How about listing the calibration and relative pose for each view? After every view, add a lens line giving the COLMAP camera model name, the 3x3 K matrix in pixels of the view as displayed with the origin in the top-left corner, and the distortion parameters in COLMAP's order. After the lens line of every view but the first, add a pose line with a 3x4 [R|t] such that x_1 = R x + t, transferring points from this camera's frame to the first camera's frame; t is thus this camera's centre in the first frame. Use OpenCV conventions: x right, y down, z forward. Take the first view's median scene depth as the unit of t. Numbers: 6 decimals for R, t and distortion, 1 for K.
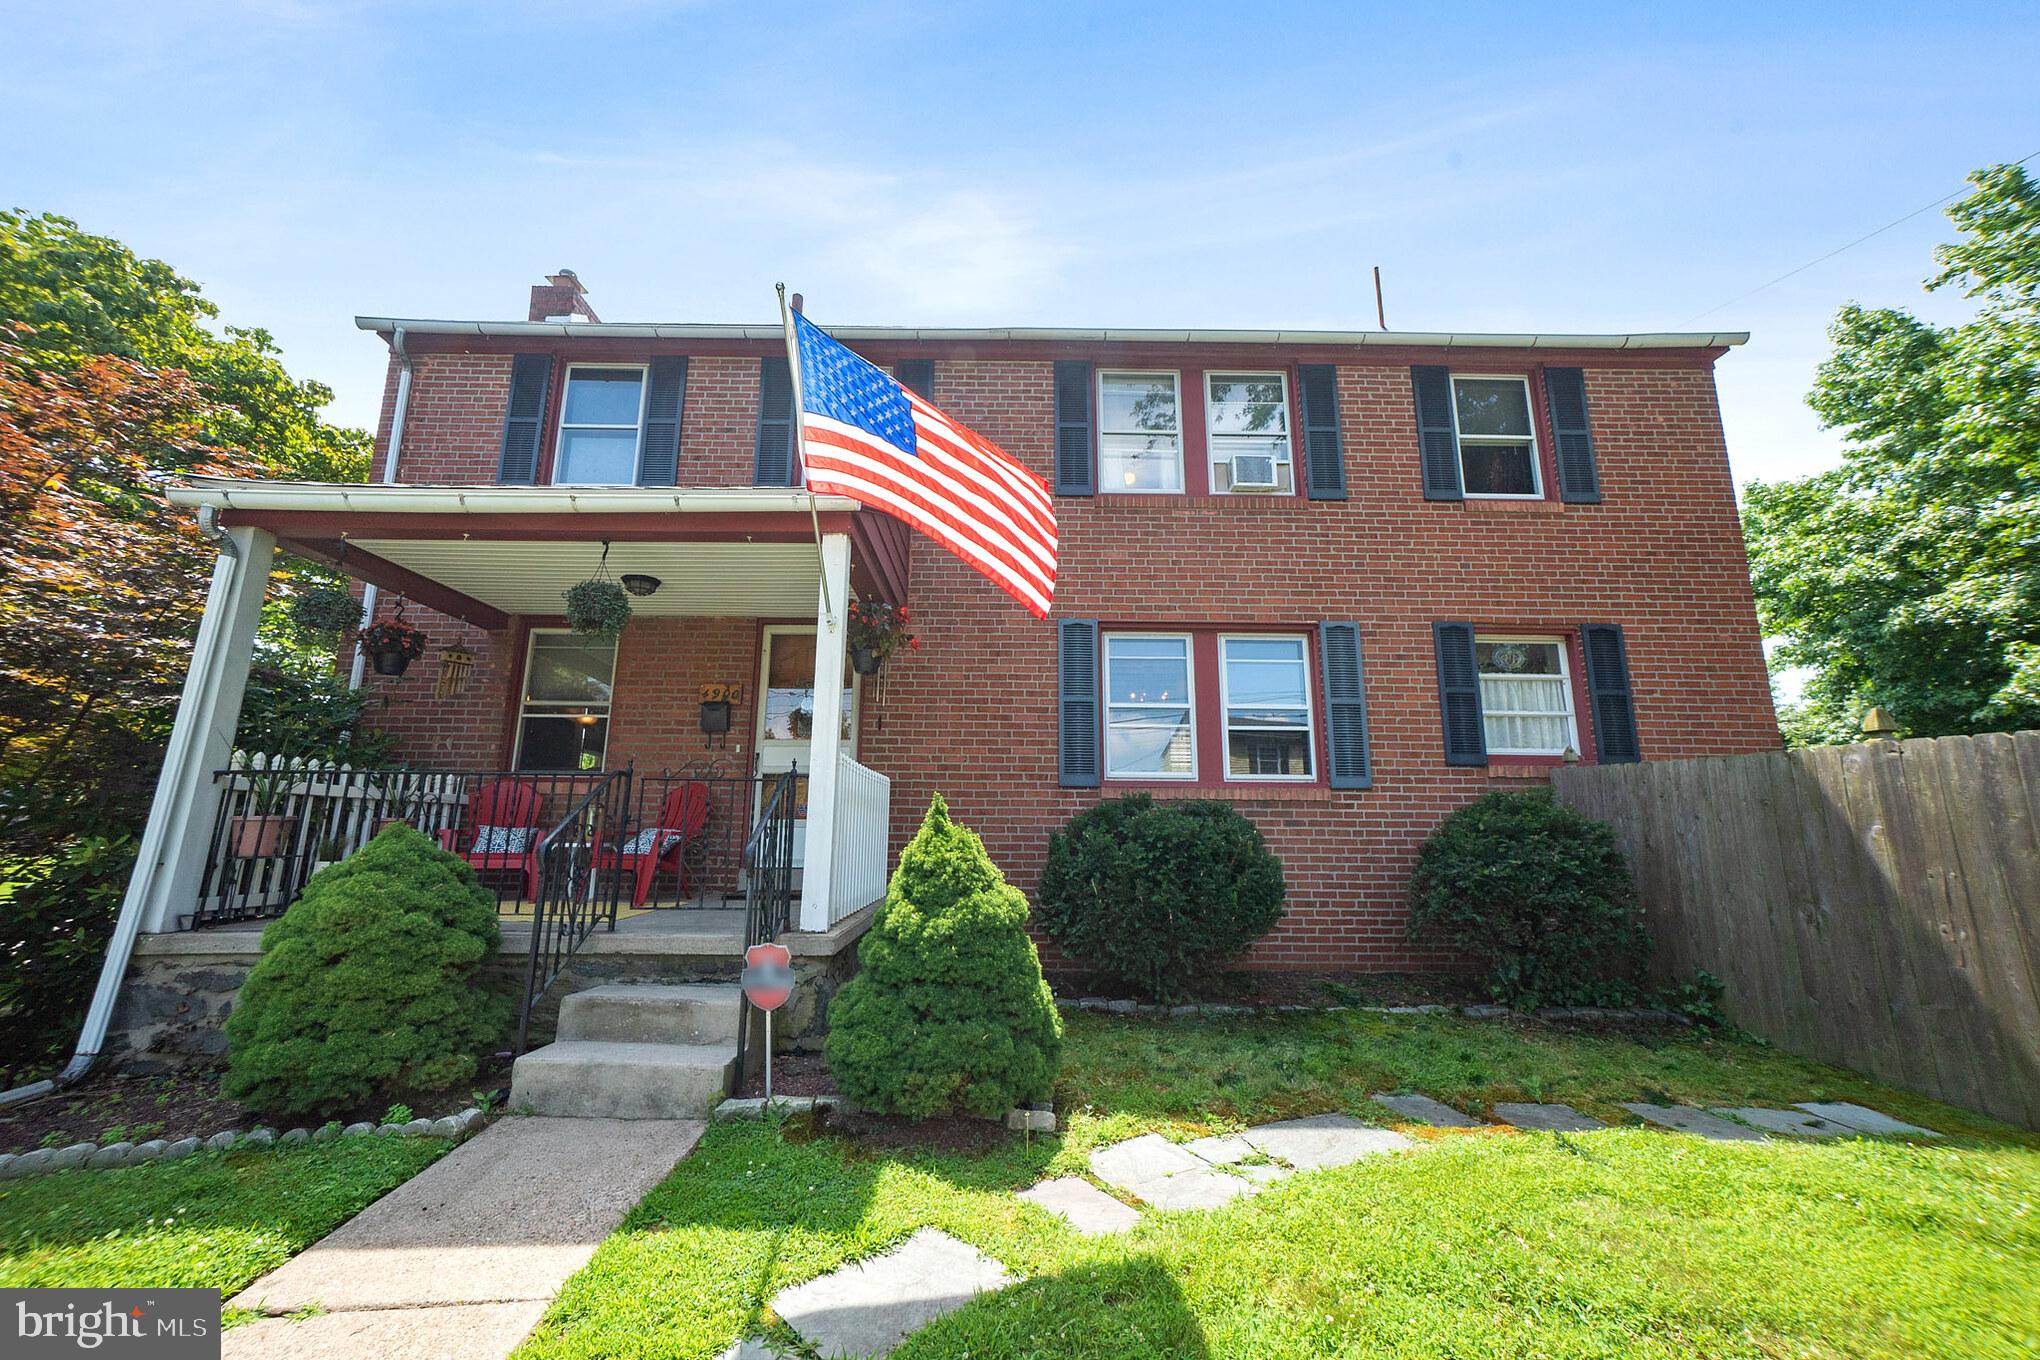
lens RADIAL K [[808.1, 0, 1000.1], [0, 808.1, 677.6], [0, 0, 1]] dist [0.002300, 0.000382]
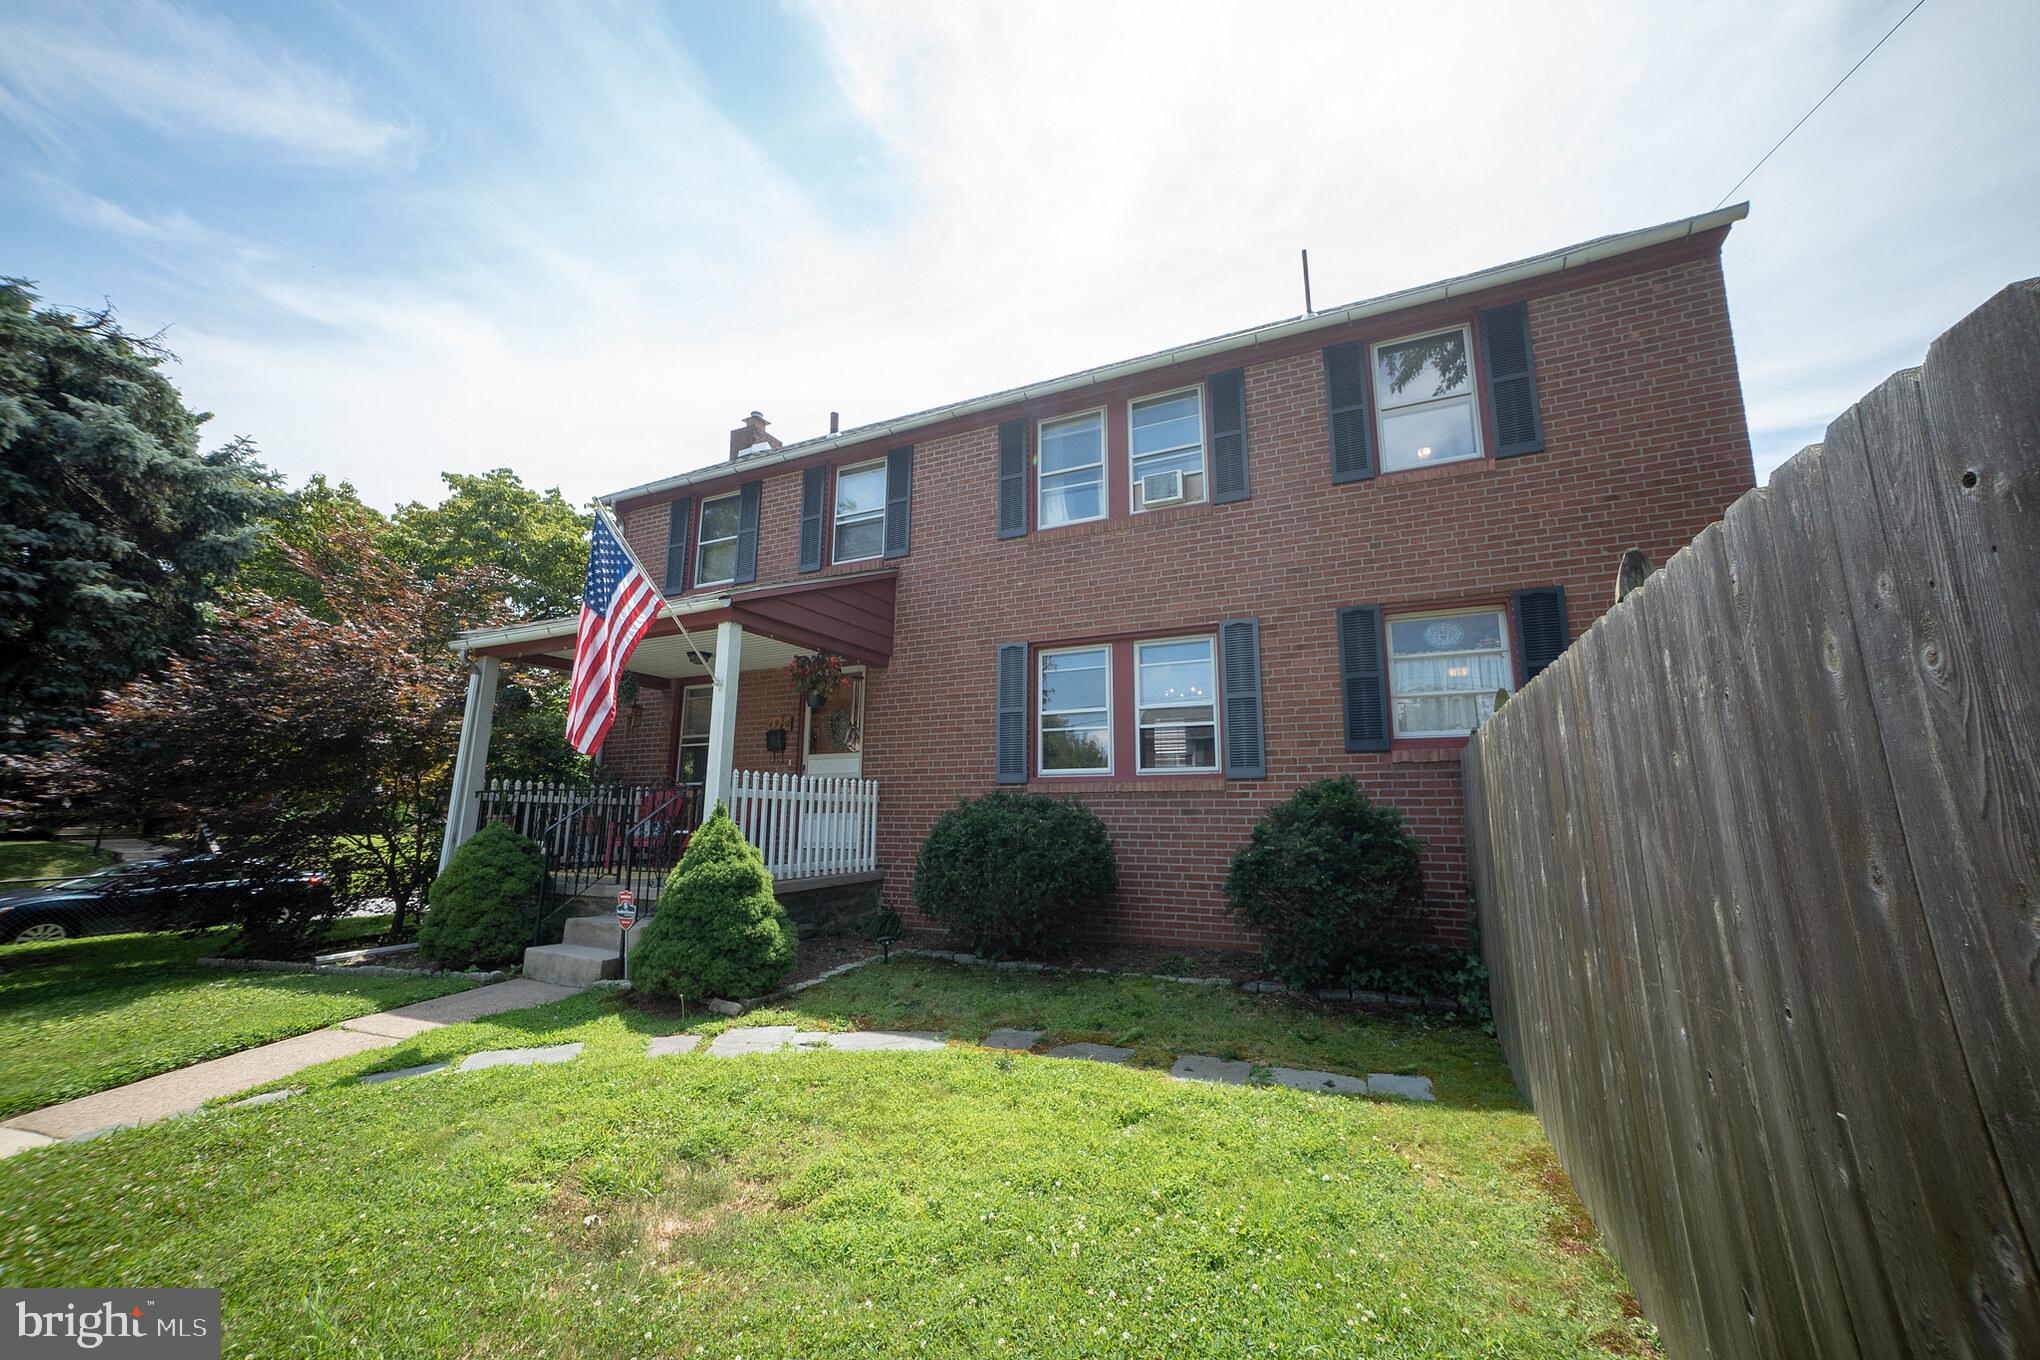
lens RADIAL K [[814.4, 0, 1025.7], [0, 814.4, 671.2], [0, 0, 1]] dist [-0.001719, 0.000176]
pose [[0.894317, -0.086051, -0.439081, 0.633979], [0.090651, 0.995827, -0.010525, -0.016039], [0.438154, -0.030390, 0.898386, -0.070847]]
